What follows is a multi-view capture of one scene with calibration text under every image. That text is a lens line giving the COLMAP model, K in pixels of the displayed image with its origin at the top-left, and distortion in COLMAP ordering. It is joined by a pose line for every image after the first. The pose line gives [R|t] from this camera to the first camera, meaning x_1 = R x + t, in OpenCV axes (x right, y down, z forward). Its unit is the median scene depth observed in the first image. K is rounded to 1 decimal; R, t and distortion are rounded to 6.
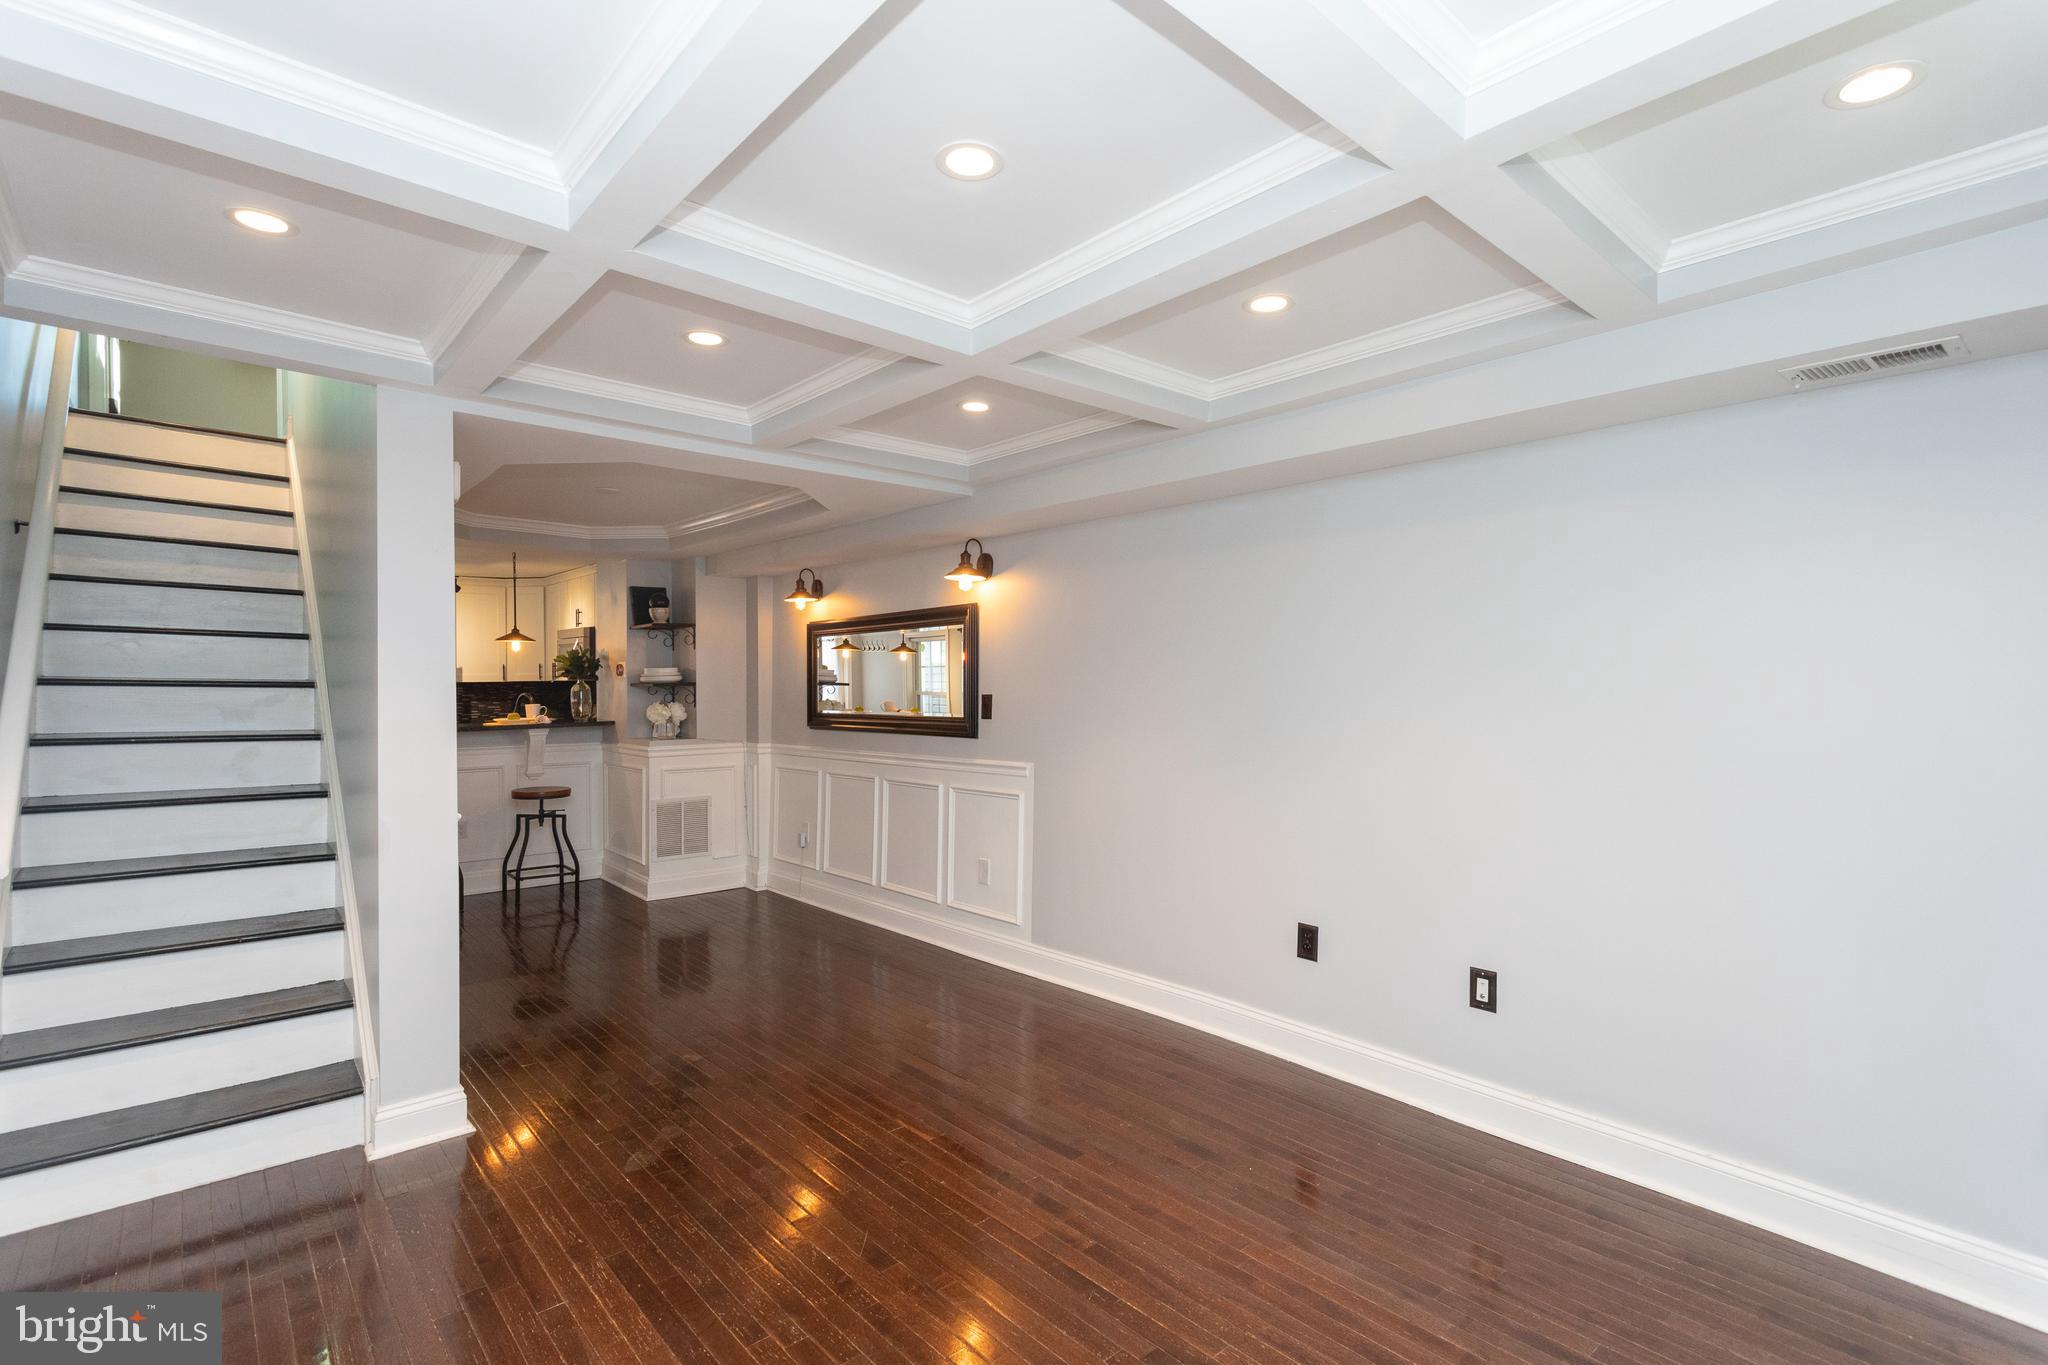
lens RADIAL K [[964.2, 0, 1023.2], [0, 964.2, 674.1], [0, 0, 1]] dist [0.004641, 0.000451]
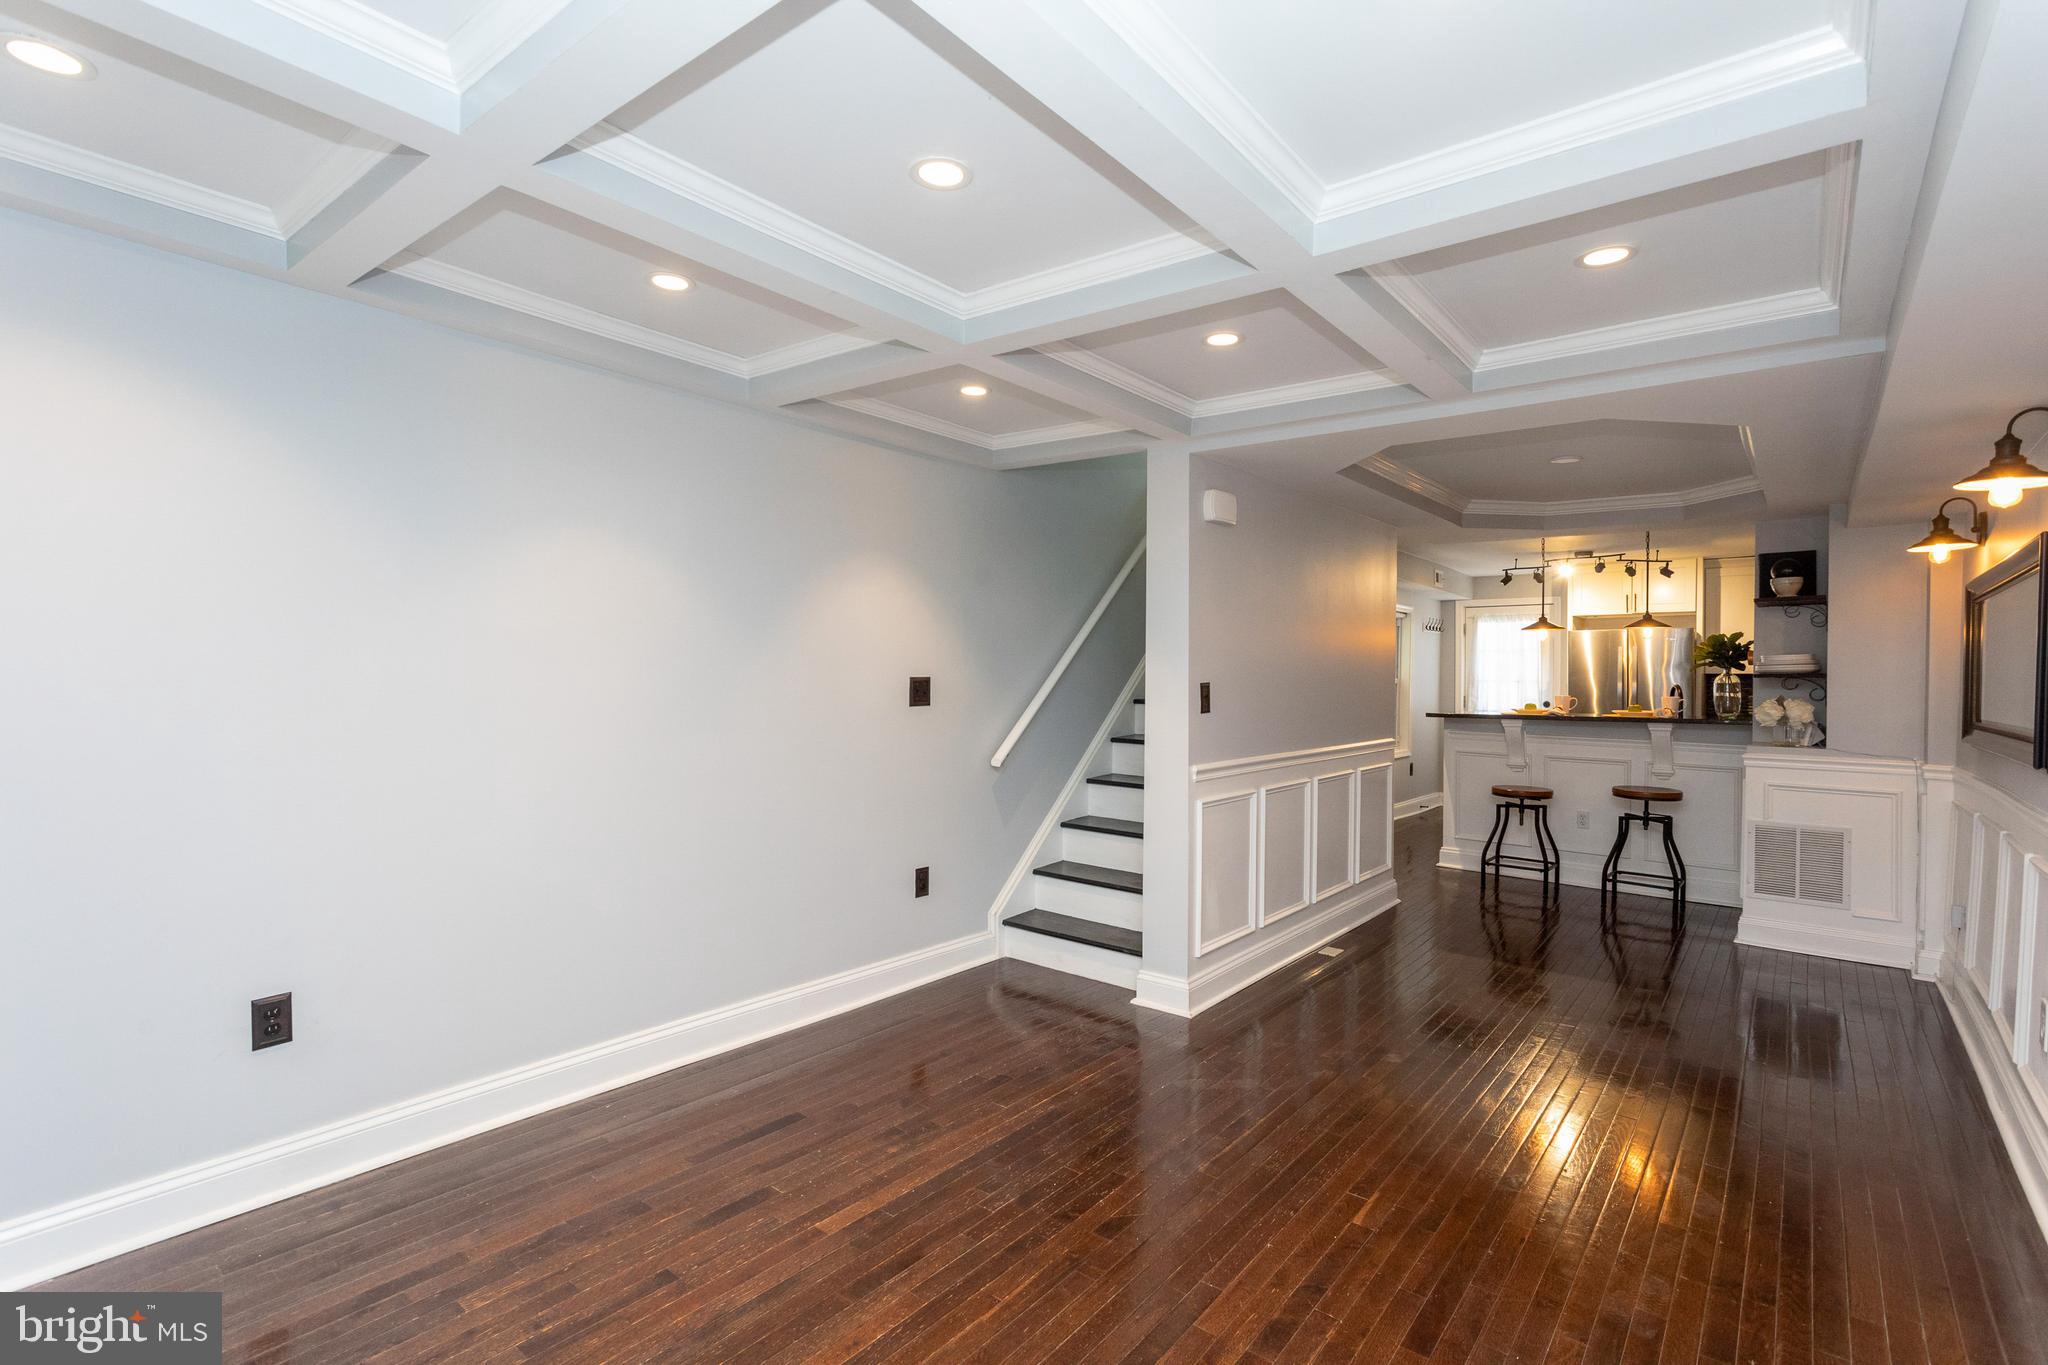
lens RADIAL K [[964.2, 0, 1023.2], [0, 964.2, 674.1], [0, 0, 1]] dist [0.004641, 0.000451]
pose [[0.165107, 0.005923, -0.986258, 0.318874], [-0.000664, 0.999982, 0.005894, 0.005699], [0.986275, -0.000319, 0.165108, 0.281807]]
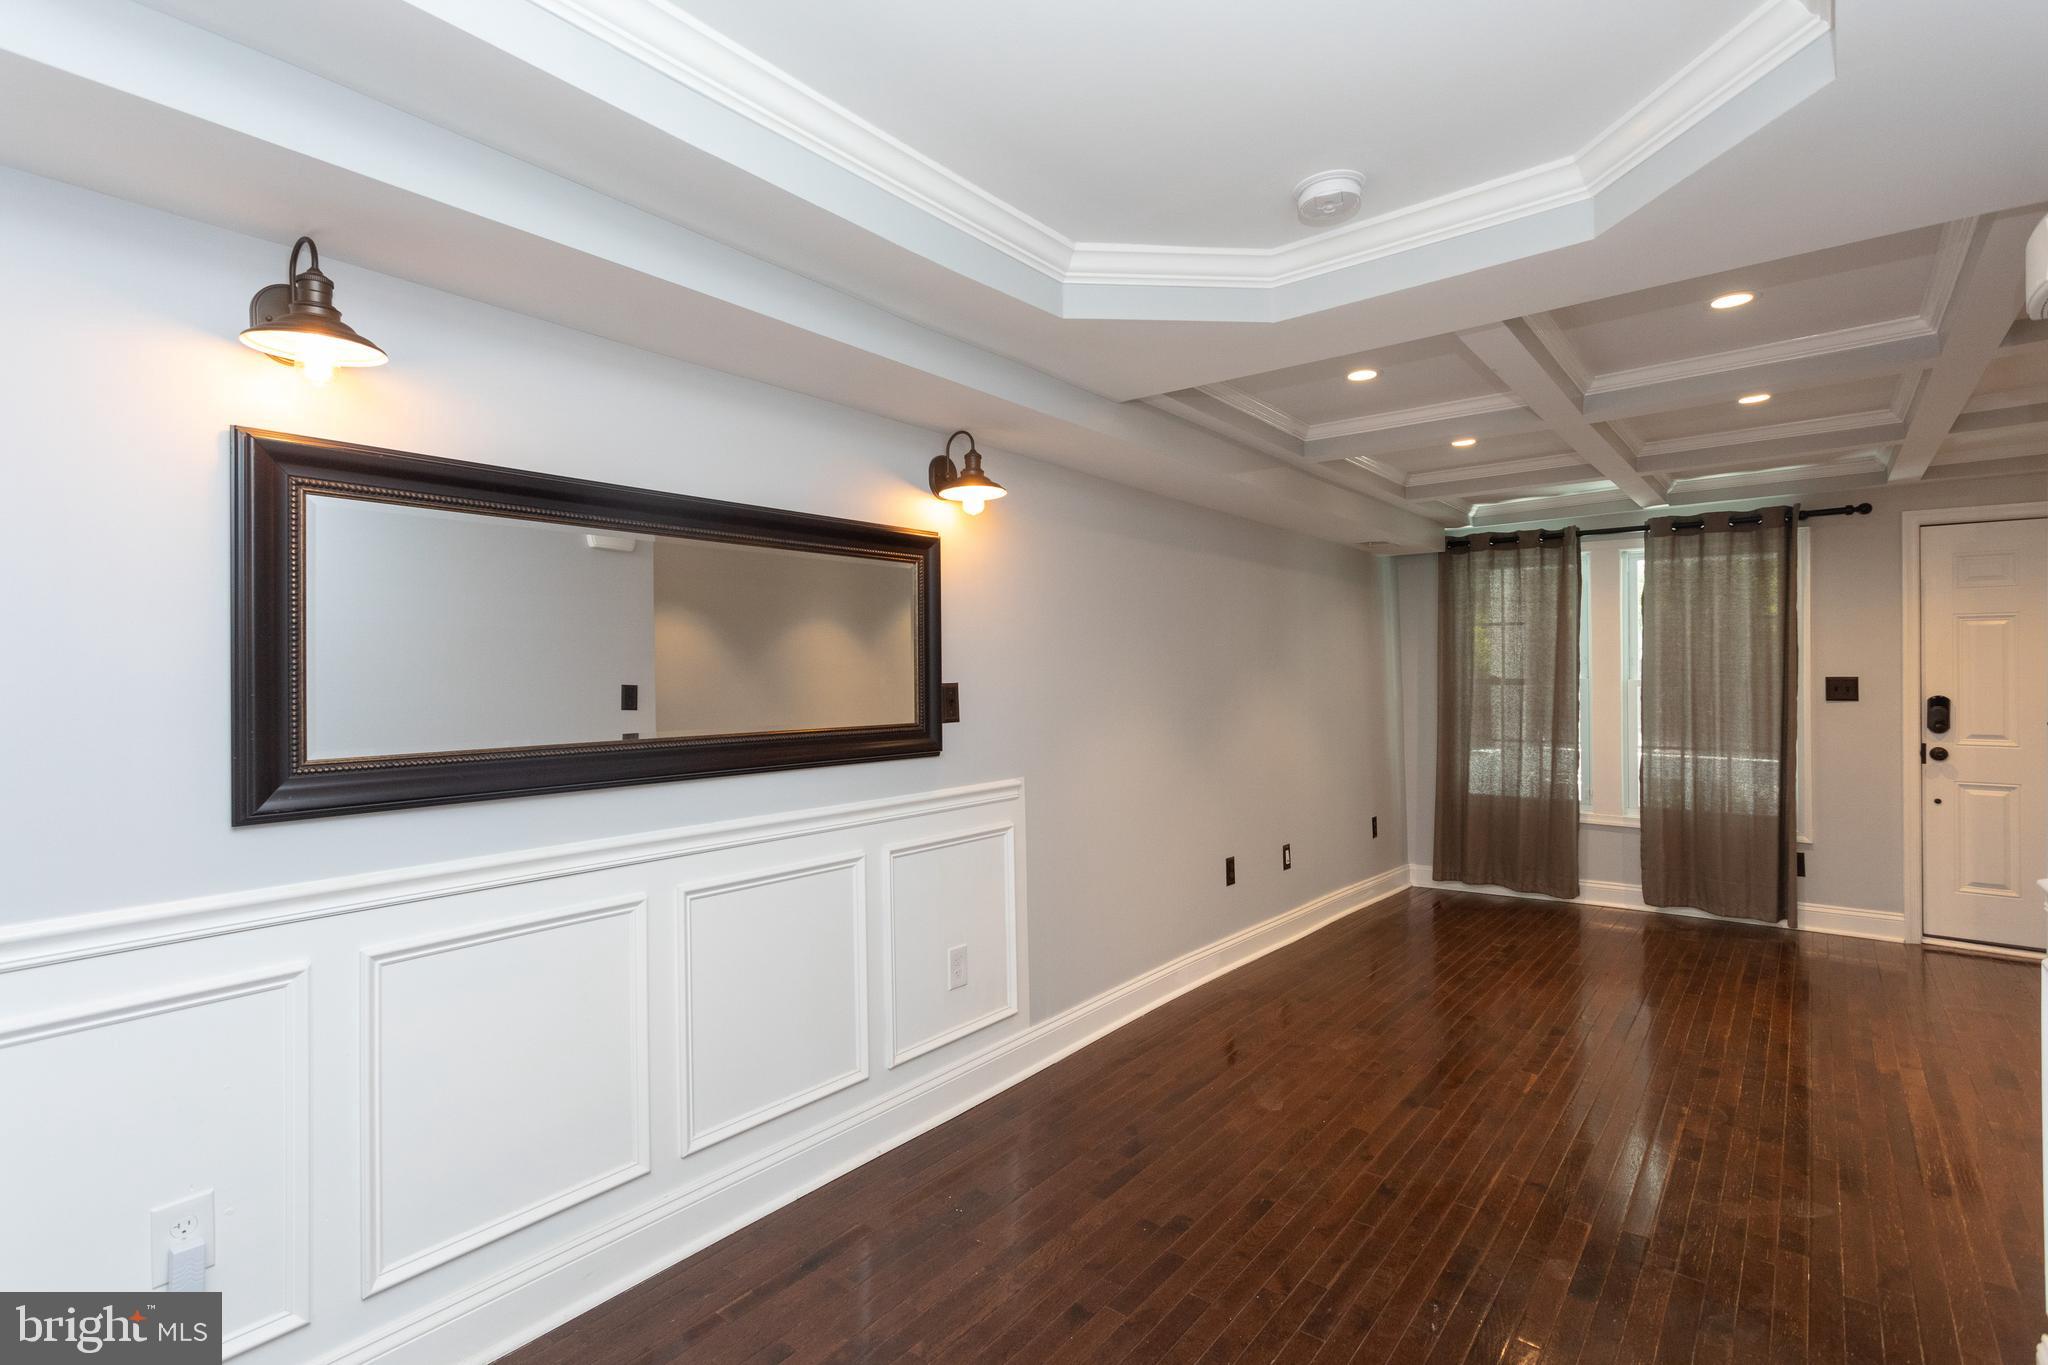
lens RADIAL K [[964.2, 0, 1023.2], [0, 964.2, 674.1], [0, 0, 1]] dist [0.004641, 0.000451]
pose [[-0.157905, 0.002895, 0.987450, -0.530707], [-0.009701, 0.999943, -0.004483, 0.014402], [-0.987407, -0.010287, -0.157868, 0.847717]]
